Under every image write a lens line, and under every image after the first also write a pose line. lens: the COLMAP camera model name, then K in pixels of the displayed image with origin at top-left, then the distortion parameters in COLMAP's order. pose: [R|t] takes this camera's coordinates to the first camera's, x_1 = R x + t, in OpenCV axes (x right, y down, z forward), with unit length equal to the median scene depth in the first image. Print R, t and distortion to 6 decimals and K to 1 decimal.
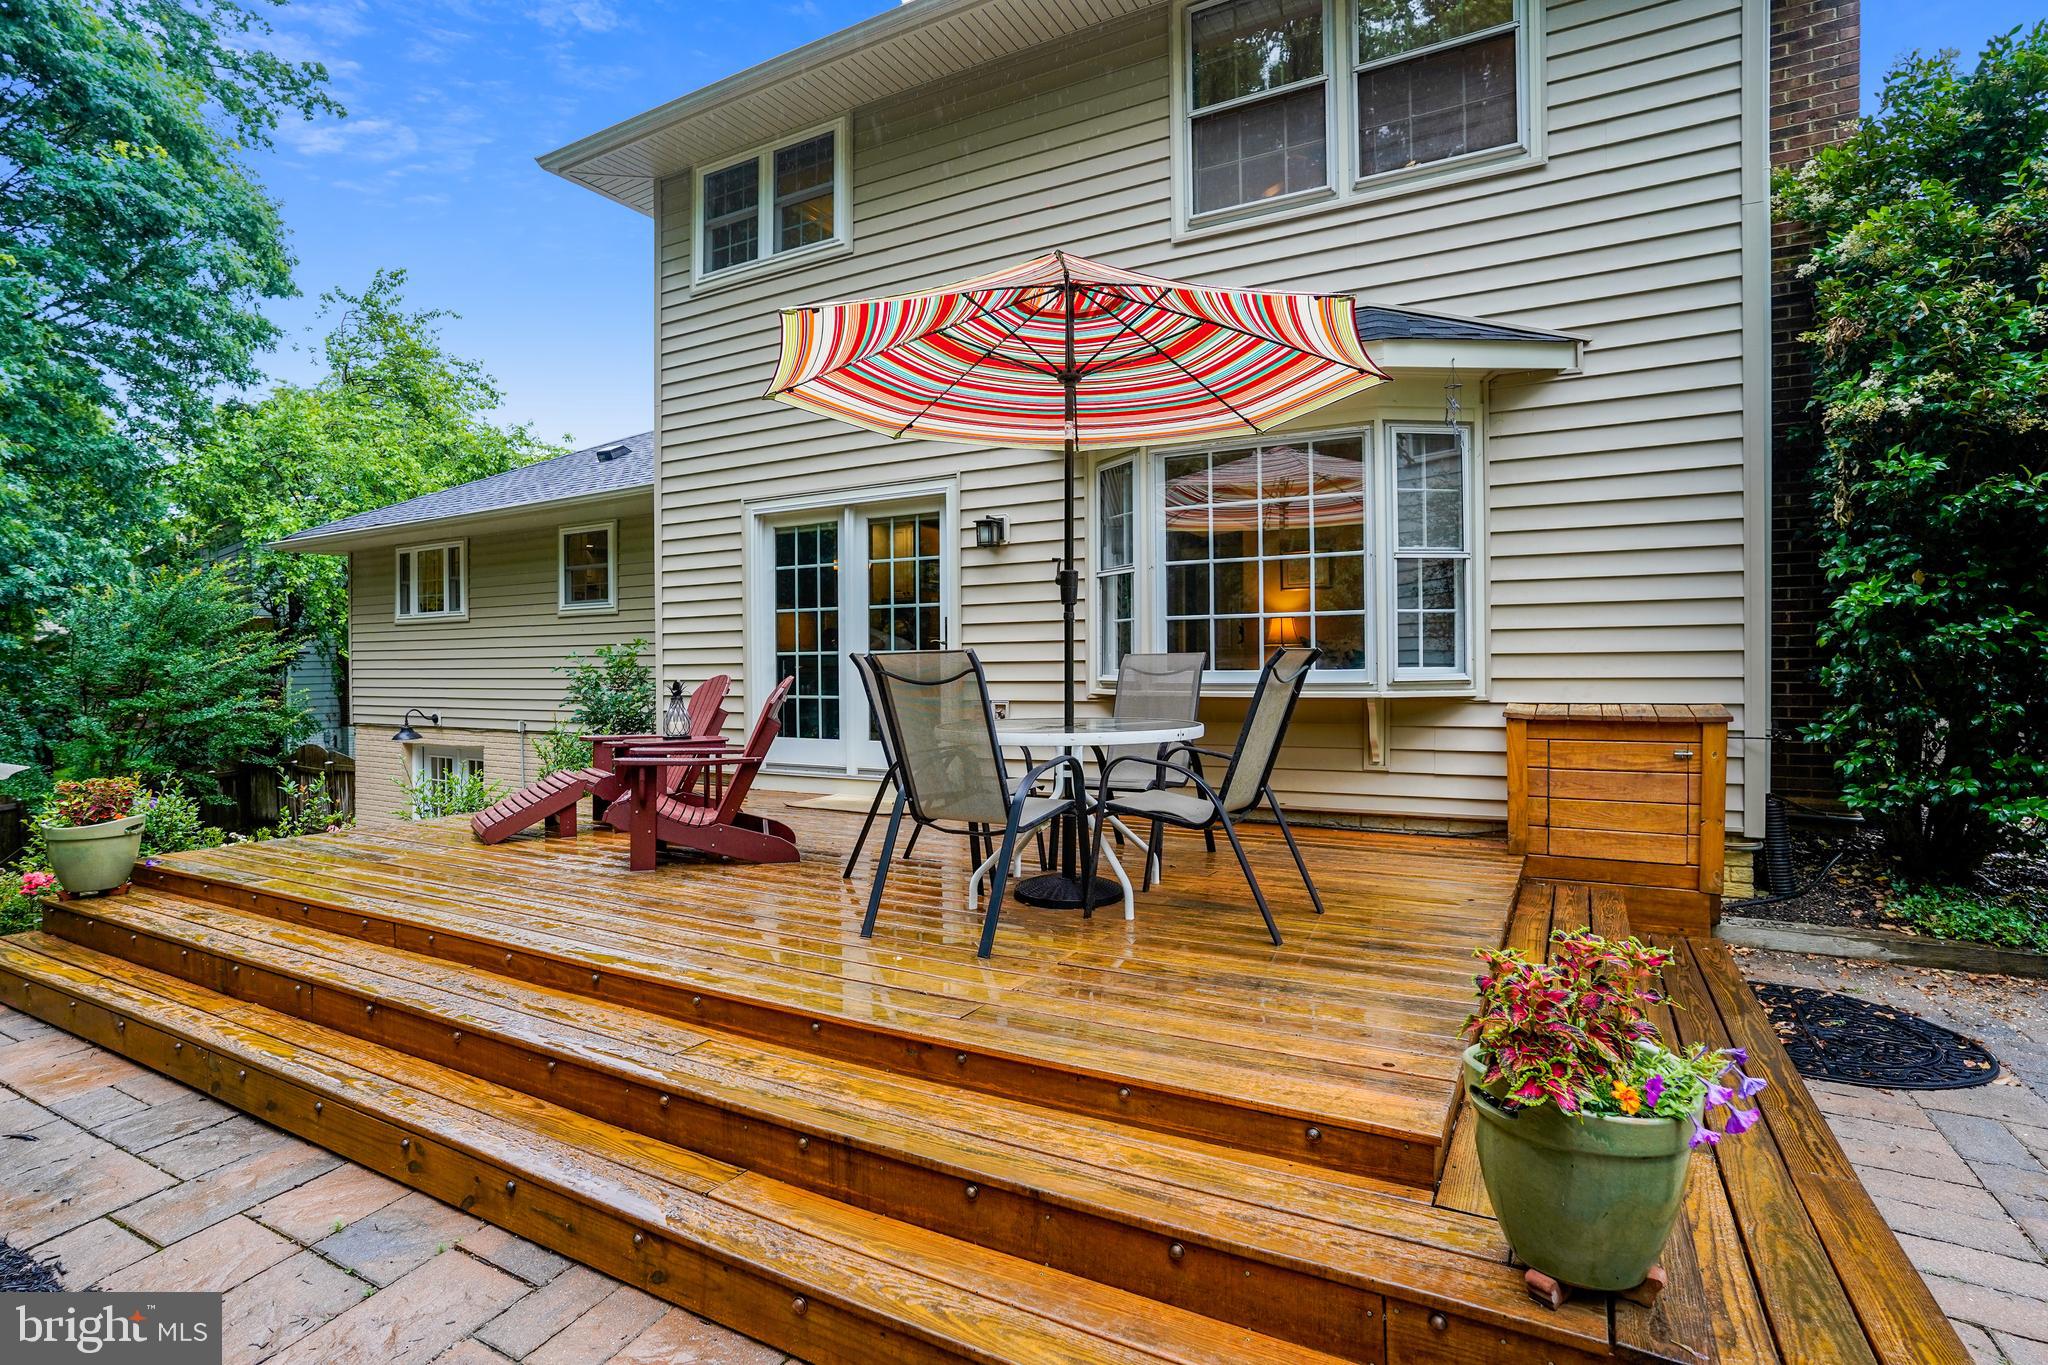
lens RADIAL K [[1014.3, 0, 1008.6], [0, 1014.3, 670.0], [0, 0, 1]] dist [-0.048947, 0.020885]
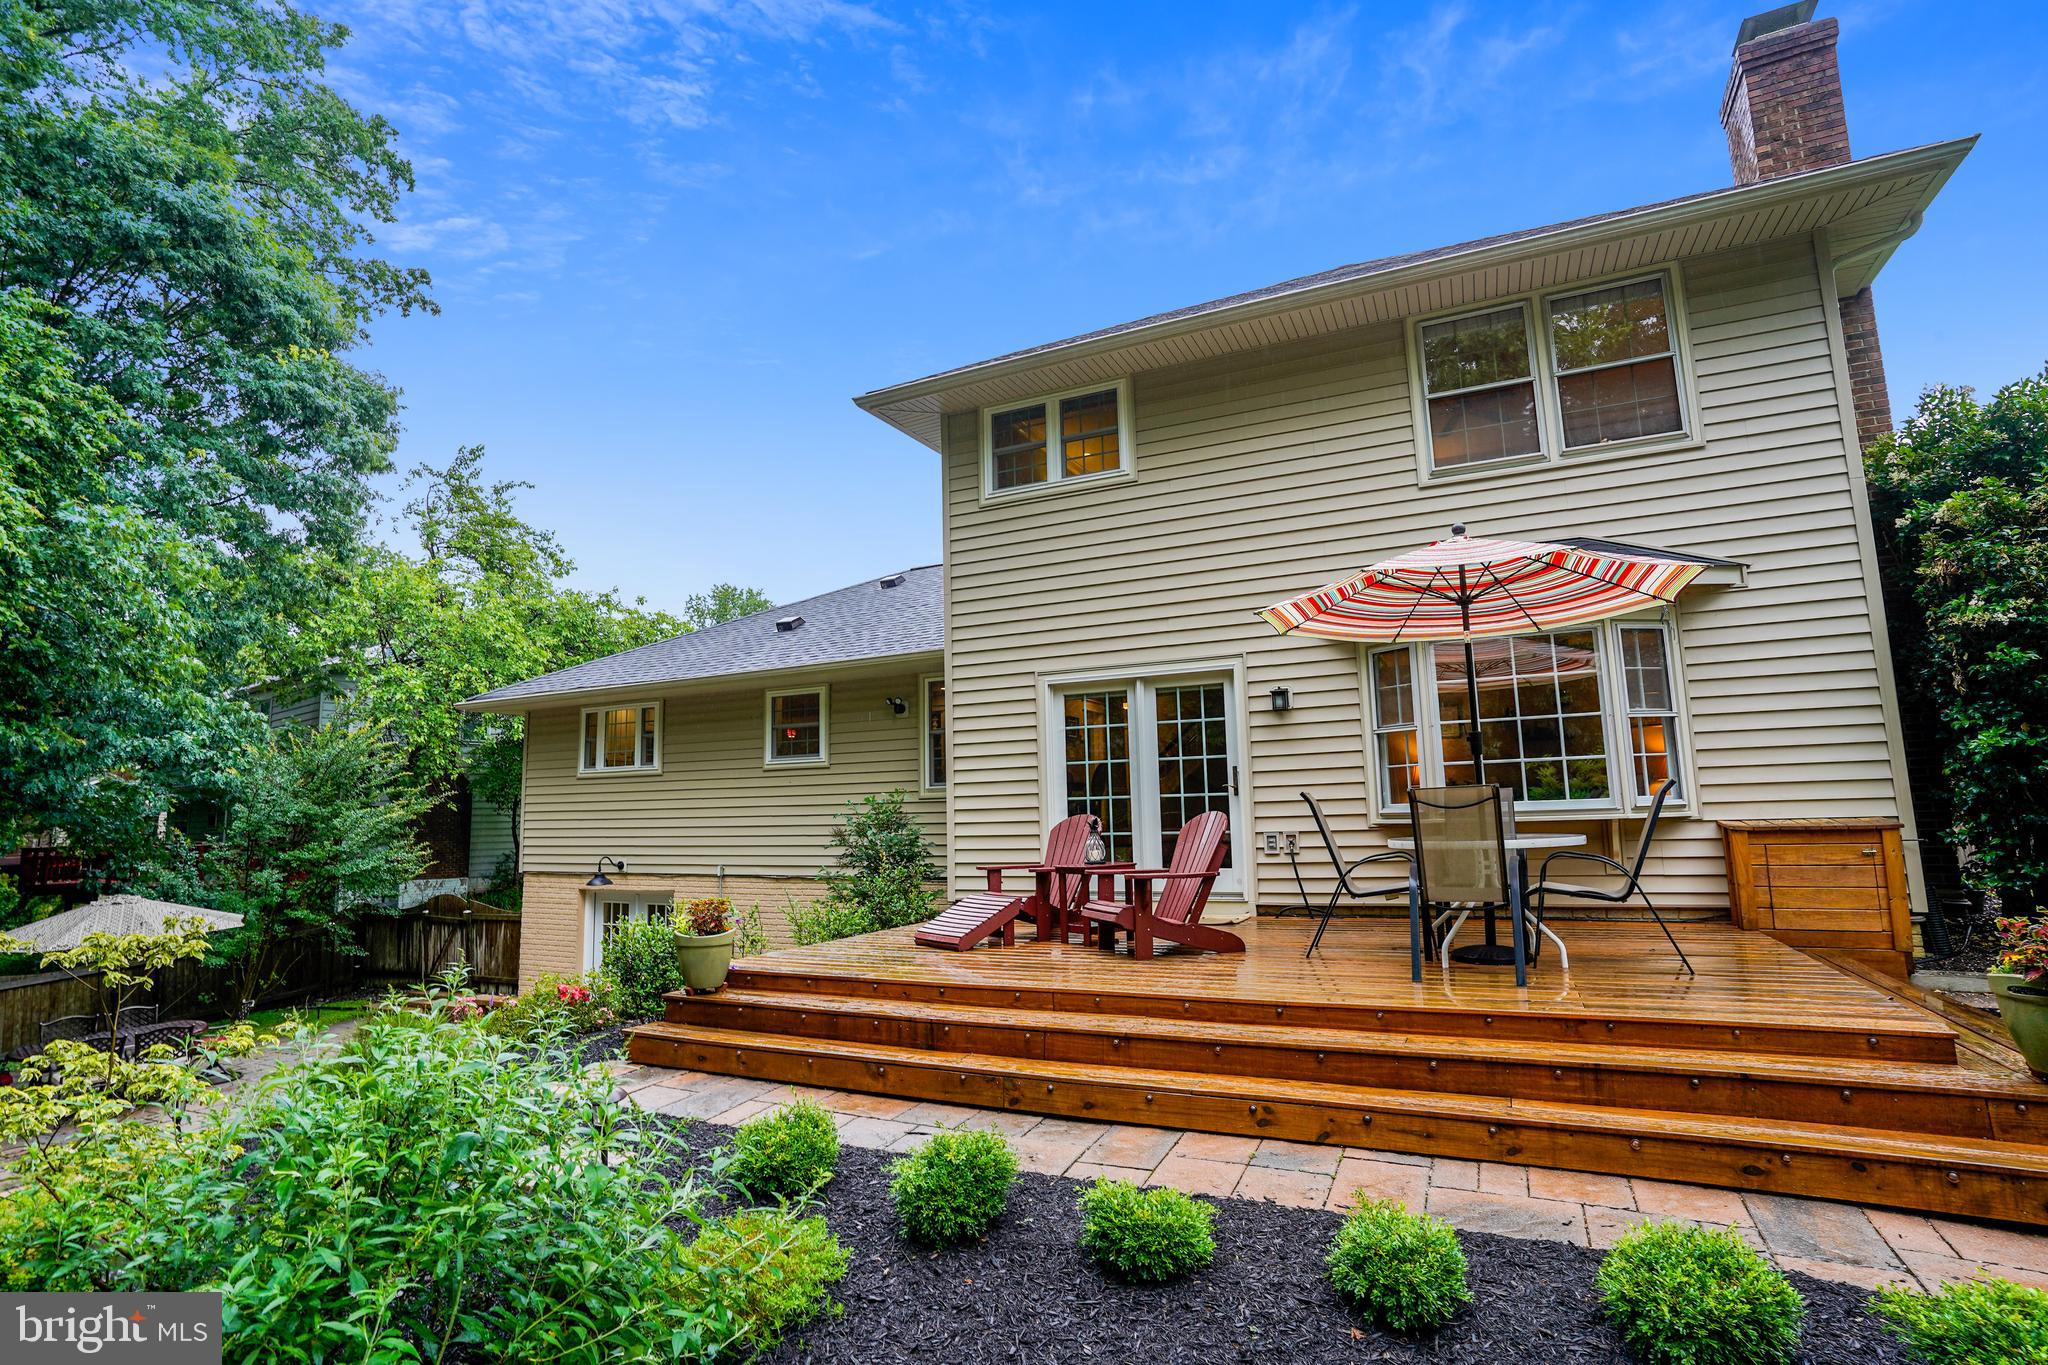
lens RADIAL K [[1014.3, 0, 1003.0], [0, 1014.3, 664.4], [0, 0, 1]] dist [-0.048947, 0.020885]
pose [[0.998151, -0.004582, 0.060603, -0.443471], [0.013884, 0.987977, -0.153979, 0.013487], [-0.059169, 0.154535, 0.986214, -0.251084]]
